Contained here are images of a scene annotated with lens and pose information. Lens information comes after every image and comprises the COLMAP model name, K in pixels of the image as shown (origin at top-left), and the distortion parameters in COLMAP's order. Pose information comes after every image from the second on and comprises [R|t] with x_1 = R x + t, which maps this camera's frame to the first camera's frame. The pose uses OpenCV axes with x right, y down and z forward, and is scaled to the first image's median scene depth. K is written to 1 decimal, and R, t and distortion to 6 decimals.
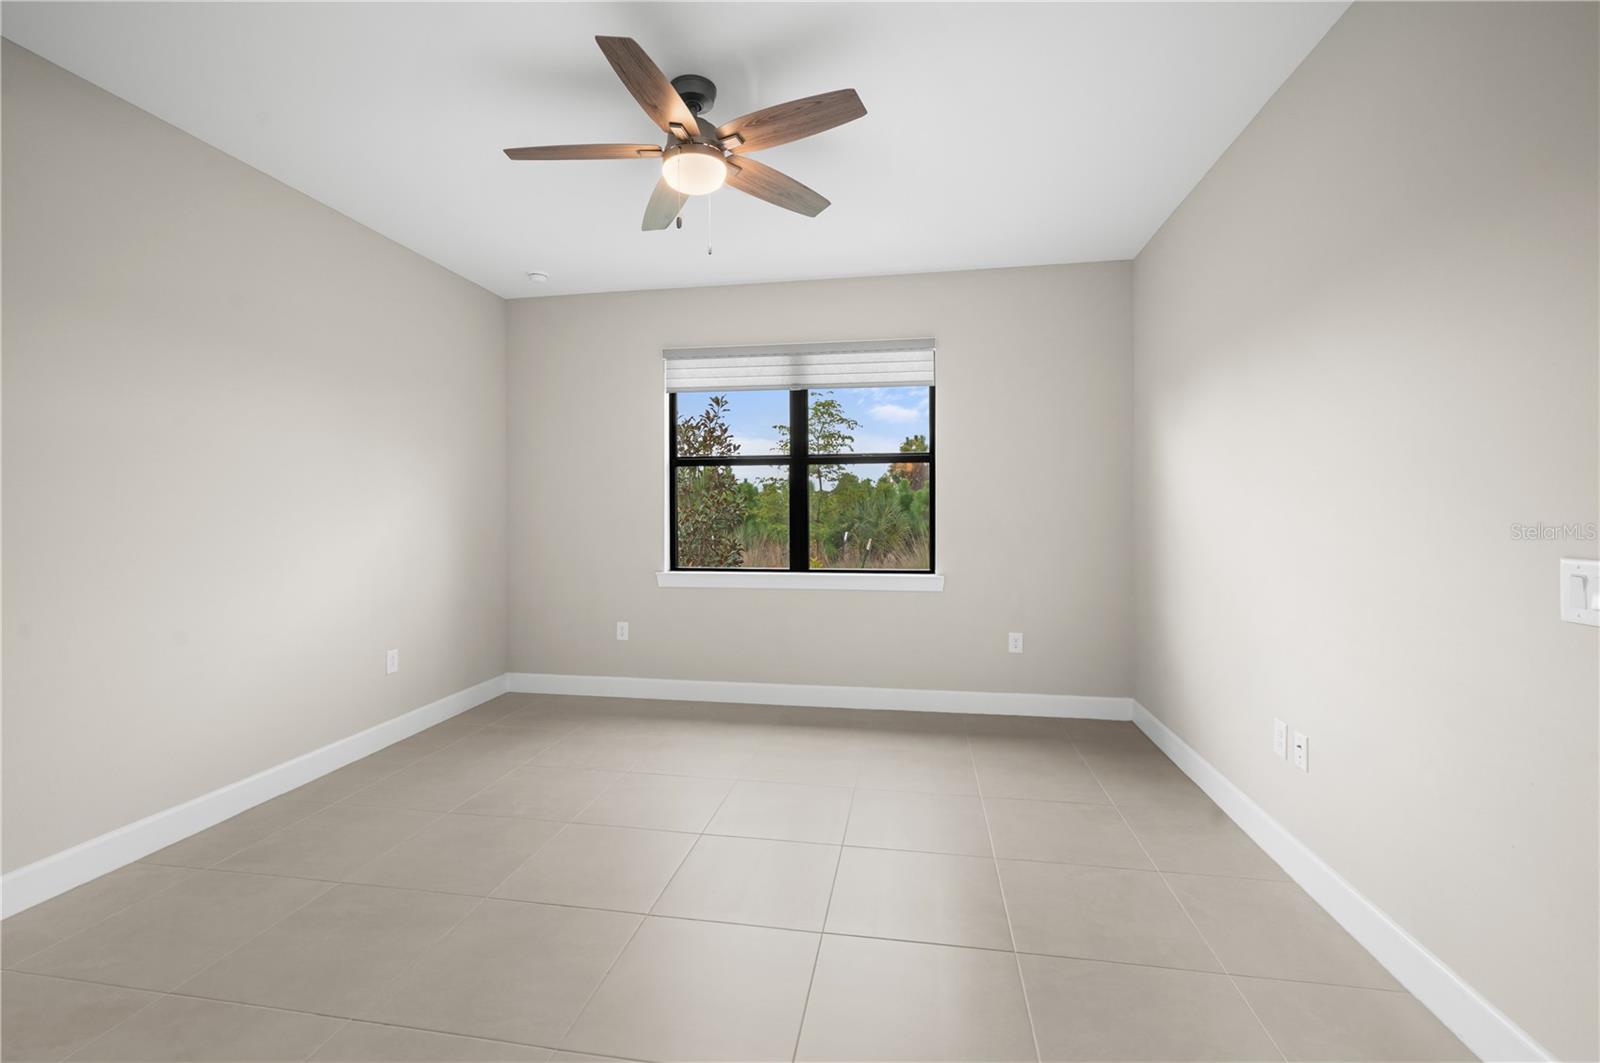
lens RADIAL K [[706.2, 0, 781.8], [0, 706.2, 527.5], [0, 0, 1]] dist [-0.000900, -0.000147]
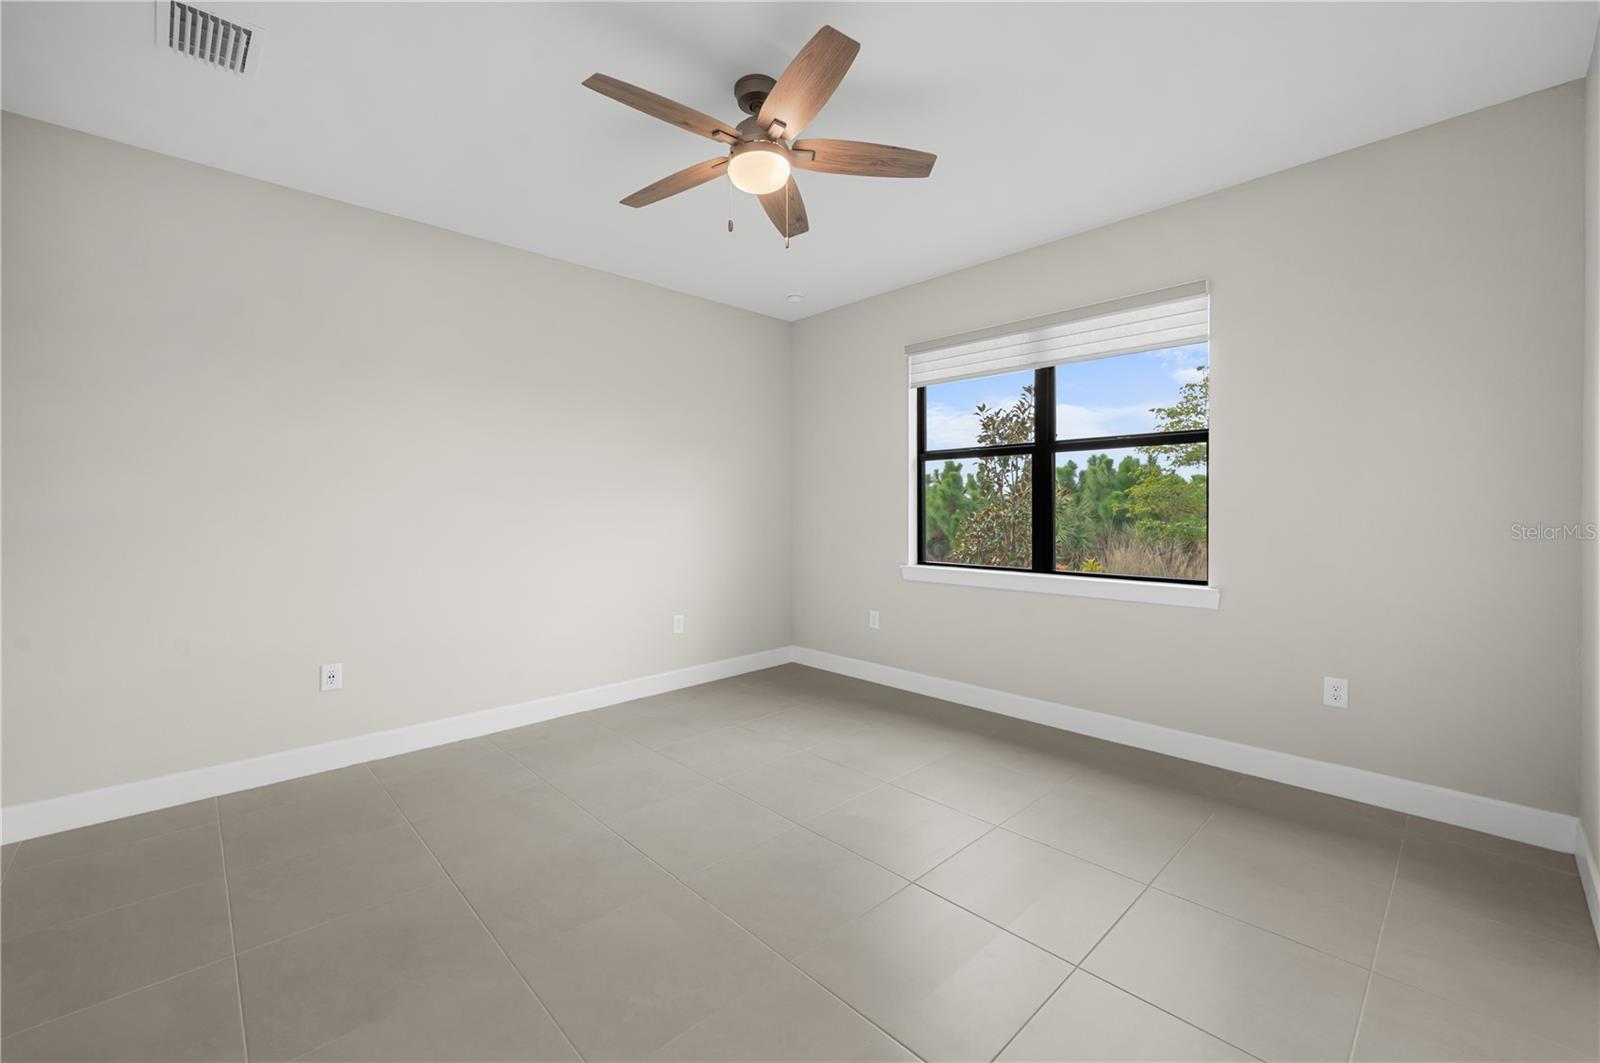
lens RADIAL K [[650.6, 0, 761.8], [0, 650.6, 526.0], [0, 0, 1]] dist [0.000092, -0.000305]
pose [[0.802607, 0.015942, -0.596295, 0.234200], [-0.010912, 0.999868, 0.012044, -0.002585], [0.596408, -0.003159, 0.802675, 0.131635]]
